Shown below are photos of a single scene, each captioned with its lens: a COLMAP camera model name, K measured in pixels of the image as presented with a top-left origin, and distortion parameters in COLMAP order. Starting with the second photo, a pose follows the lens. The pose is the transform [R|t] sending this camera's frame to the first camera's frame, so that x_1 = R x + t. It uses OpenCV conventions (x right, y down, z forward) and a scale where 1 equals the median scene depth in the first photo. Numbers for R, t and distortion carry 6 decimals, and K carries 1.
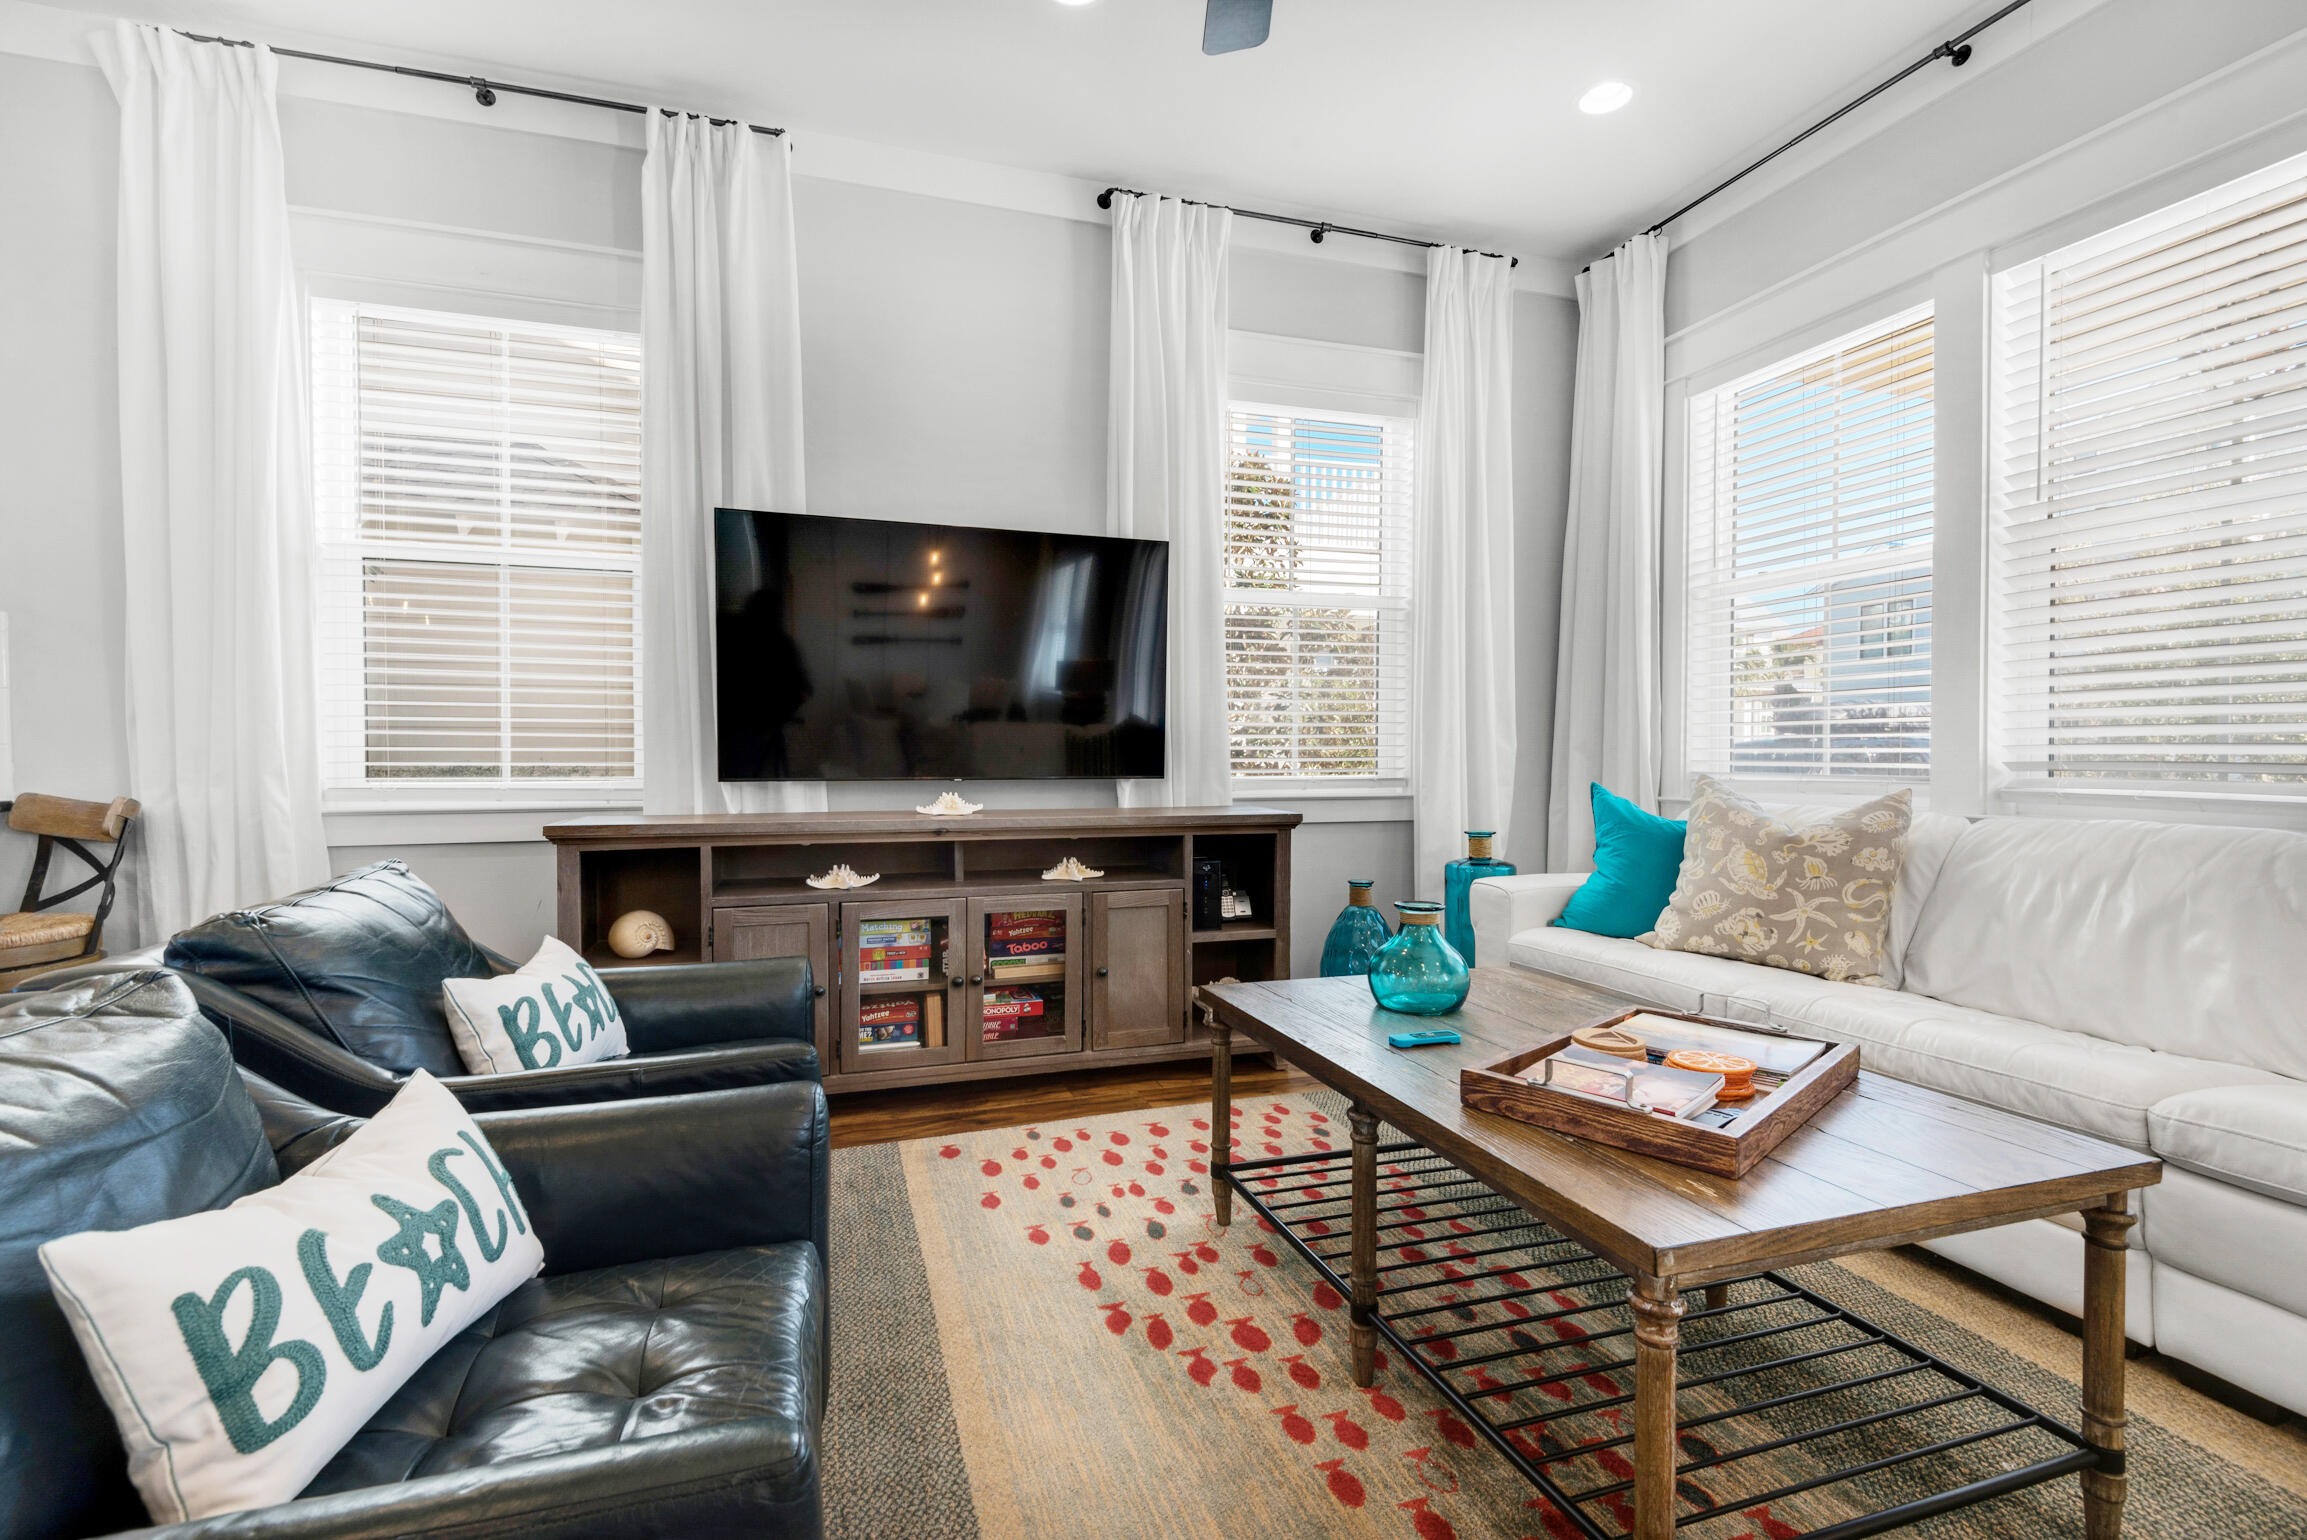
lens RADIAL K [[1041.8, 0, 1147.7], [0, 1041.8, 770.7], [0, 0, 1]] dist [0.028955, -0.014609]
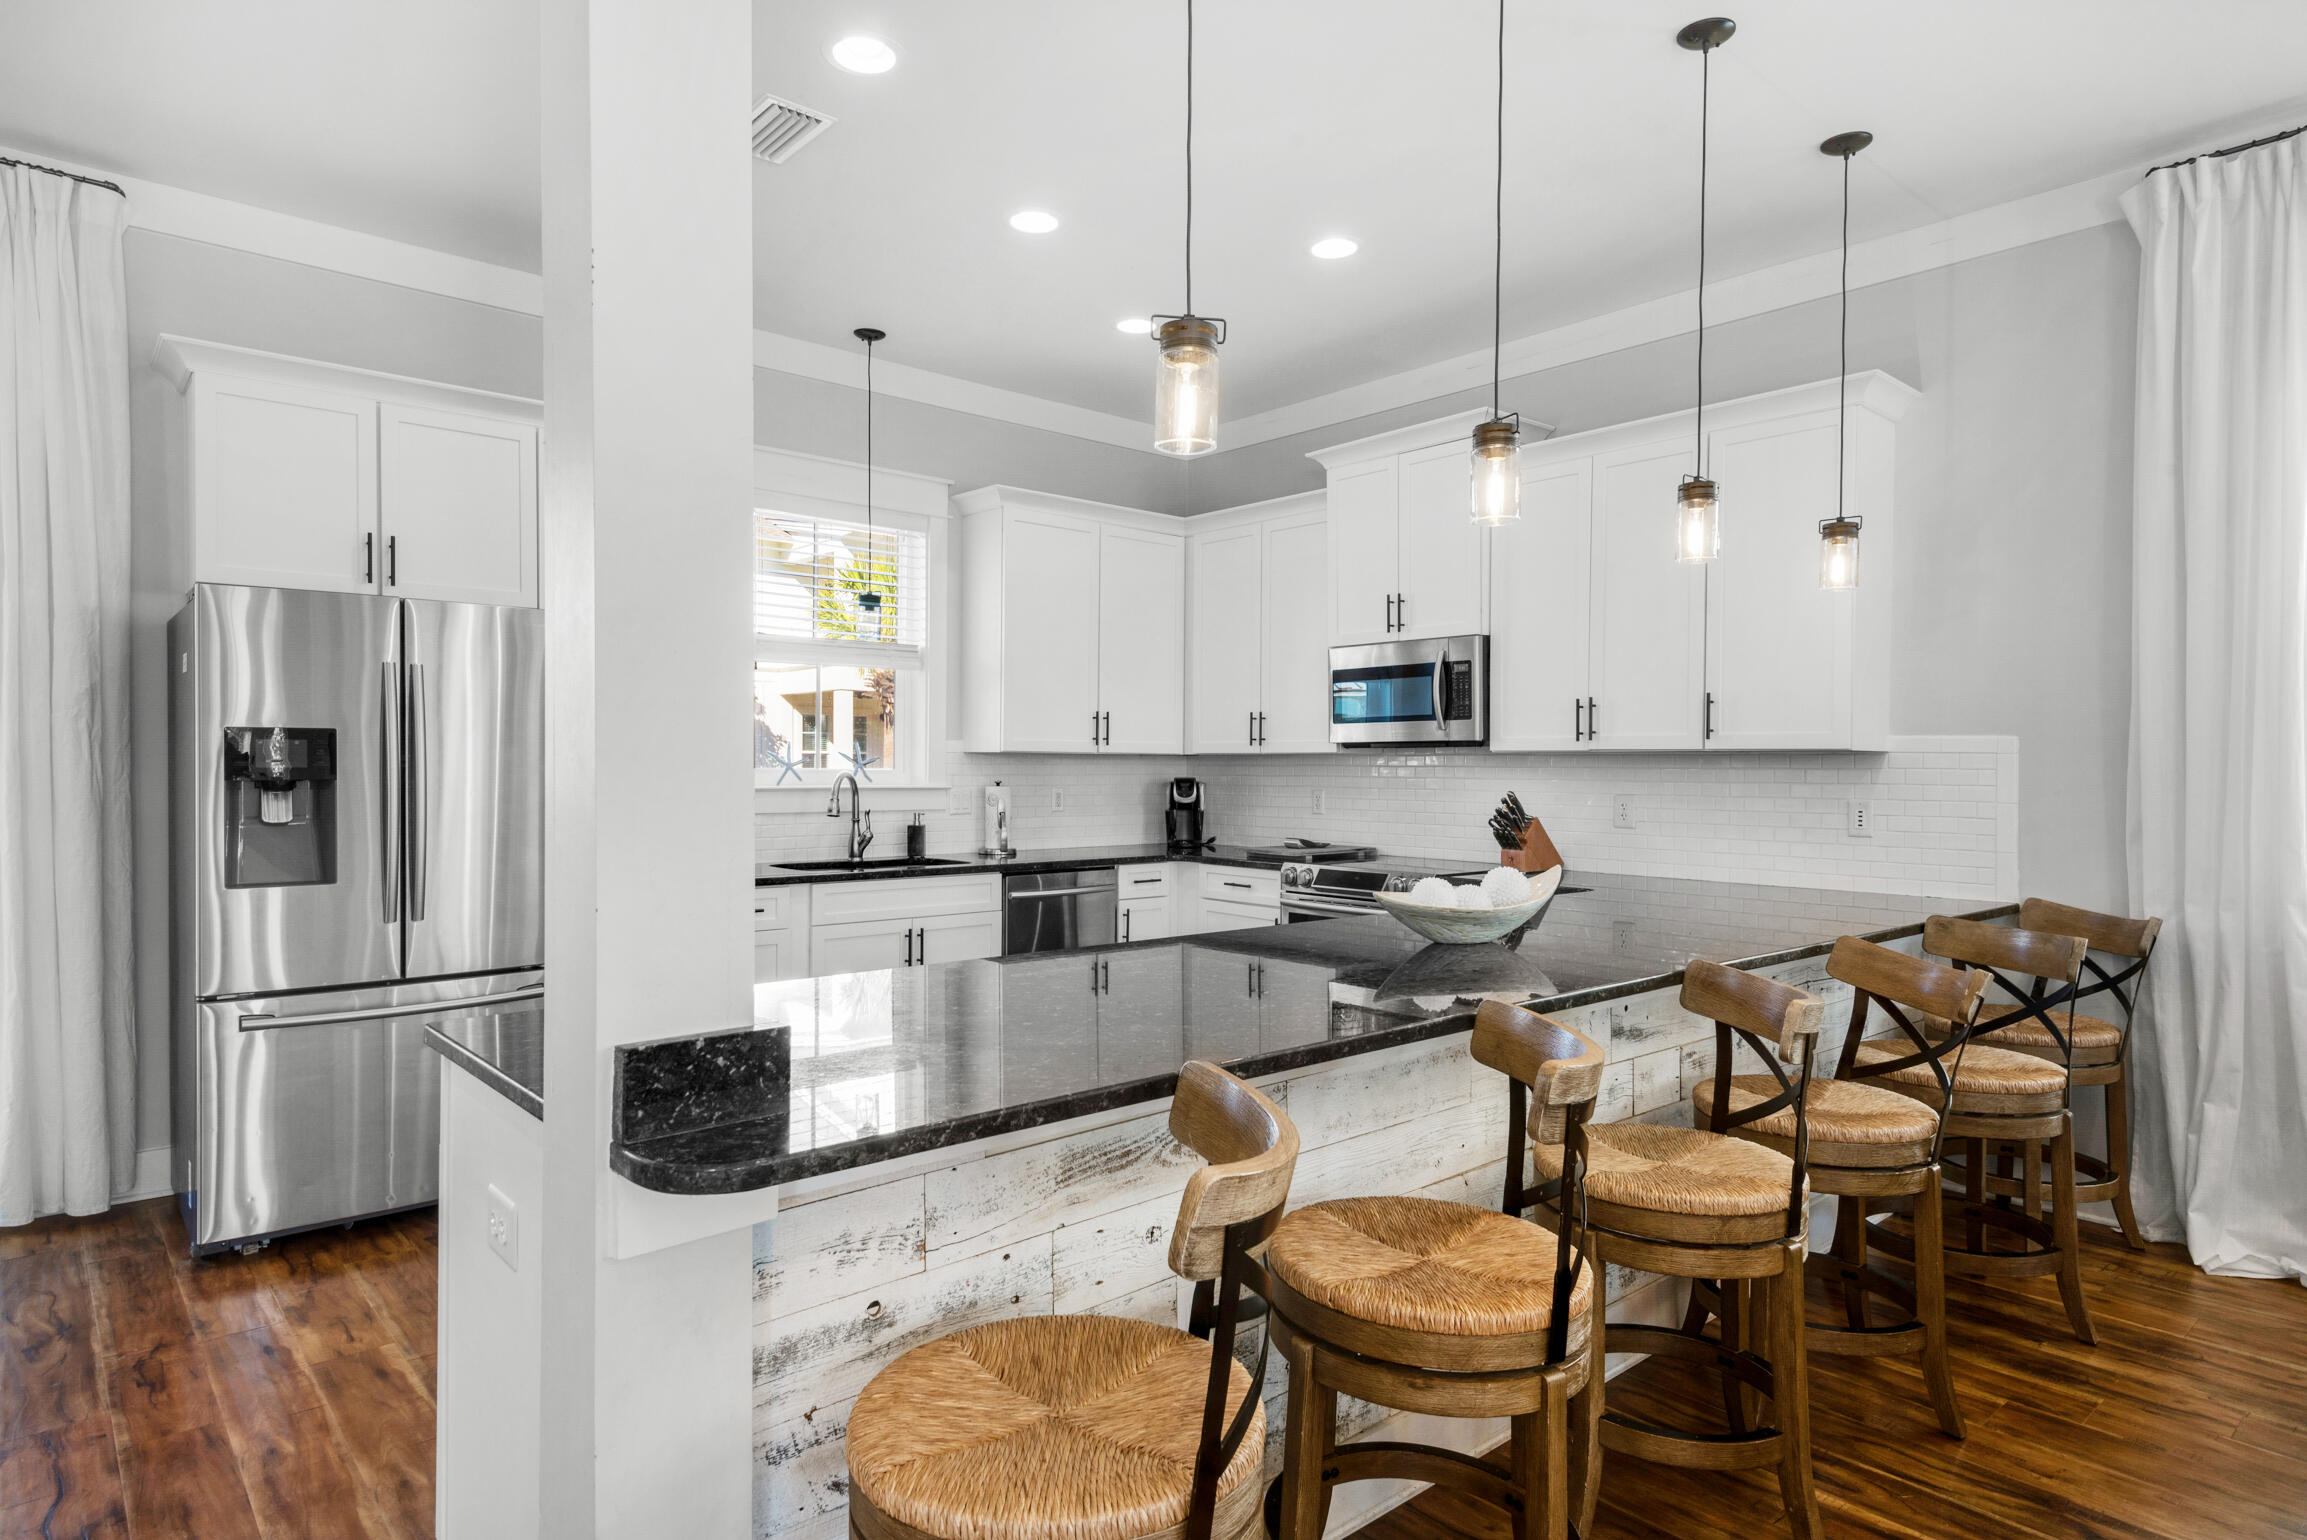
lens RADIAL K [[1287.2, 0, 1146.9], [0, 1287.2, 776.6], [0, 0, 1]] dist [0.046561, -0.026916]
pose [[0.402483, 0.012513, -0.915342, -0.157819], [-0.023856, 0.999710, 0.003177, -0.080710], [0.915116, 0.020557, 0.402665, -0.372040]]
